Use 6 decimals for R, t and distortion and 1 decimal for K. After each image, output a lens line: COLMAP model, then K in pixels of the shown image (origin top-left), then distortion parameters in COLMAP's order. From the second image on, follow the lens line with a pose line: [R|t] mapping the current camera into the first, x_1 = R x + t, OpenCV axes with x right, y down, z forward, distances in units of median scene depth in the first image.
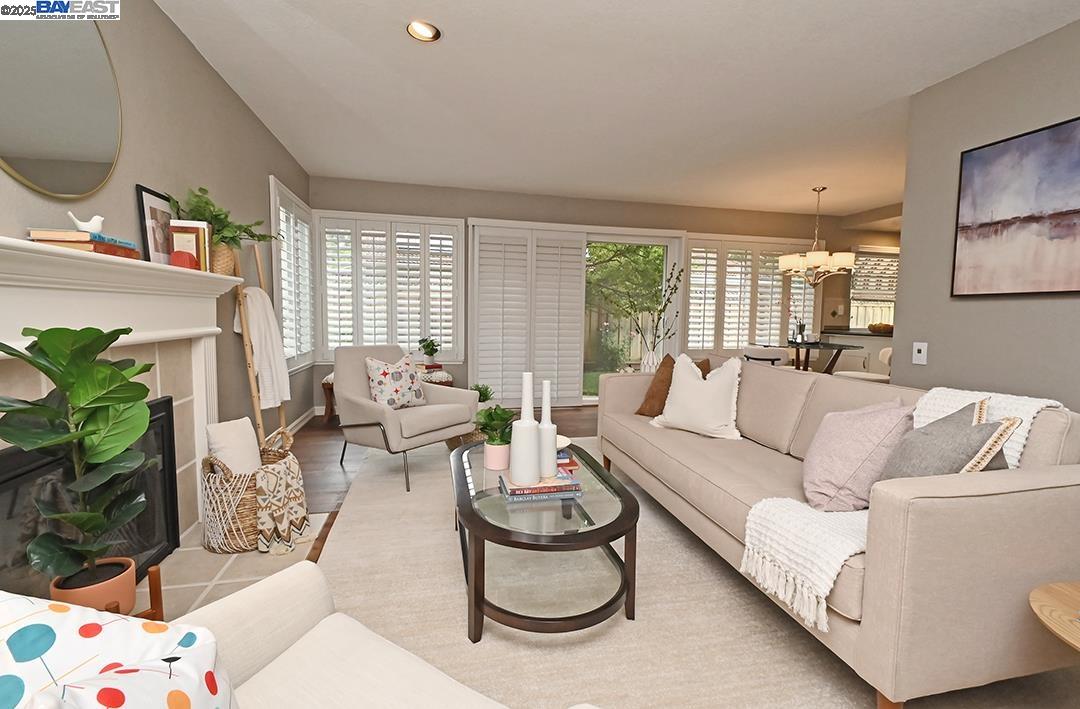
lens RADIAL K [[478.5, 0, 539.7], [0, 478.5, 353.6], [0, 0, 1]] dist [-0.000815, -0.002325]
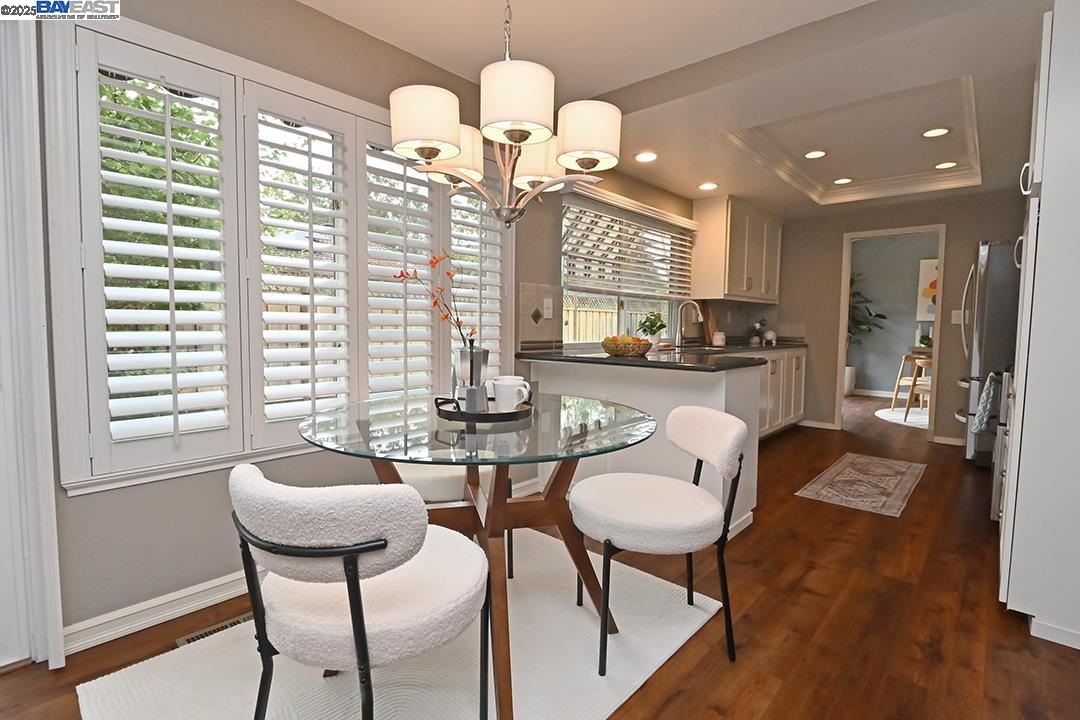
lens RADIAL K [[526.2, 0, 543.2], [0, 526.2, 358.6], [0, 0, 1]] dist [-0.004731, -0.004489]
pose [[0.813746, -0.050771, 0.578998, 0.314765], [0.059068, 0.998244, 0.004517, -0.042762], [-0.578211, 0.030525, 0.815316, 0.570170]]
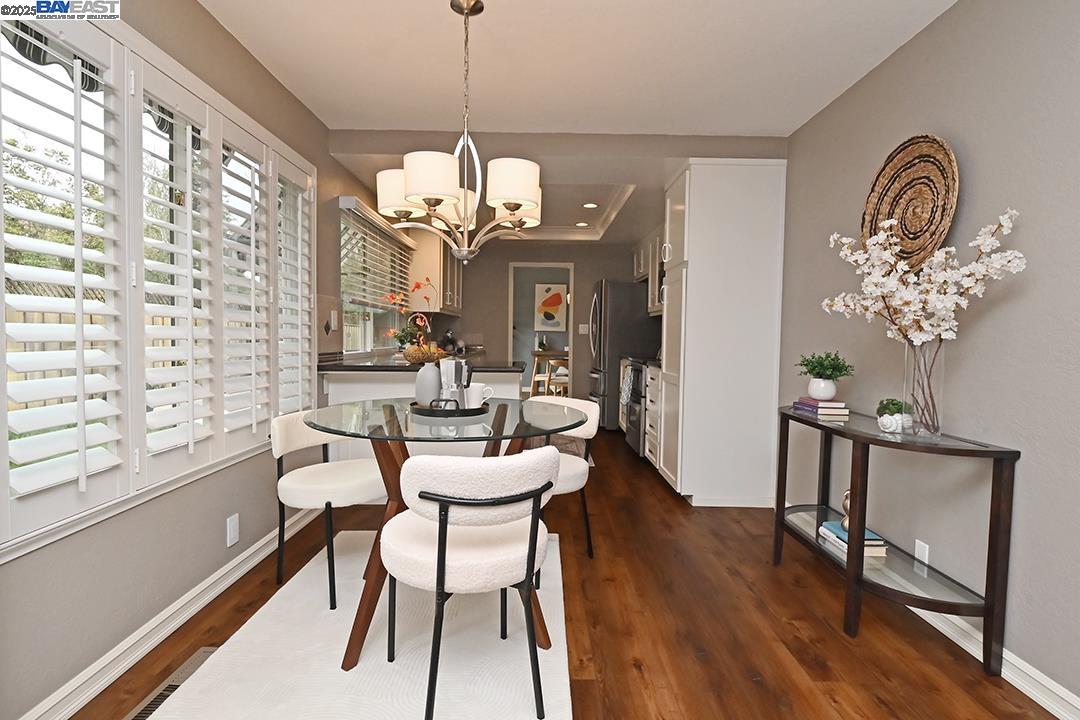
lens RADIAL K [[556.6, 0, 533.8], [0, 556.6, 358.7], [0, 0, 1]] dist [-0.002148, -0.002304]
pose [[0.227662, -0.059976, 0.971891, 0.112951], [0.082629, 0.995691, 0.042089, -0.058773], [-0.970228, 0.070725, 0.231637, 0.671349]]
